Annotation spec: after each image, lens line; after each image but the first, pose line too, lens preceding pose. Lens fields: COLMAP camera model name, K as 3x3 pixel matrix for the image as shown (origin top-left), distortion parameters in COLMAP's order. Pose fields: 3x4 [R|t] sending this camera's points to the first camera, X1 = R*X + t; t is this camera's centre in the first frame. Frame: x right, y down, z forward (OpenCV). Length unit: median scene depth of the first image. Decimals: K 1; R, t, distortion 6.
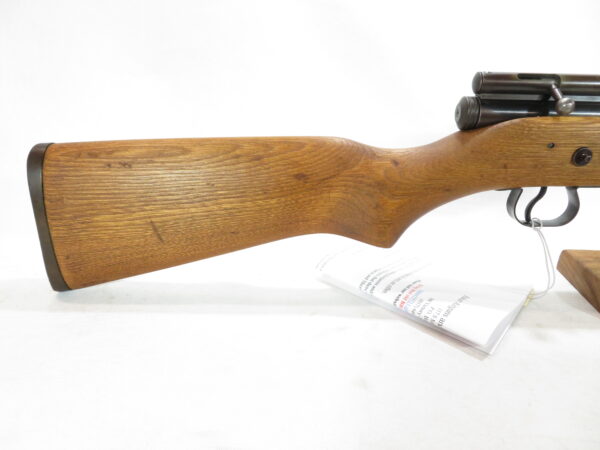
lens RADIAL K [[437.7, 0, 301.1], [0, 437.7, 223.5], [0, 0, 1]] dist [-0.003569, 0.001888]
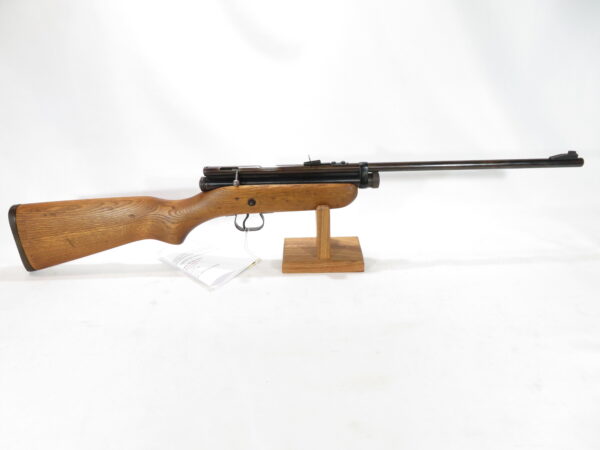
lens RADIAL K [[437.7, 0, 301.3], [0, 437.7, 227.4], [0, 0, 1]] dist [-0.003569, 0.001888]
pose [[0.998809, -0.047989, 0.008834, 0.833040], [0.047047, 0.995141, 0.086498, -0.197963], [-0.012942, -0.085979, 0.996213, -1.230753]]
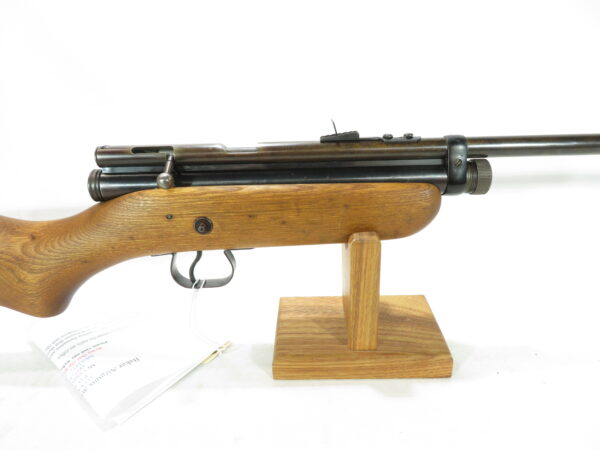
lens RADIAL K [[437.7, 0, 297.8], [0, 437.7, 227.7], [0, 0, 1]] dist [-0.003569, 0.001888]
pose [[0.998837, -0.048201, -0.000706, 0.820167], [0.048206, 0.998668, 0.018385, -0.148662], [-0.000181, -0.018397, 0.999831, -0.012477]]
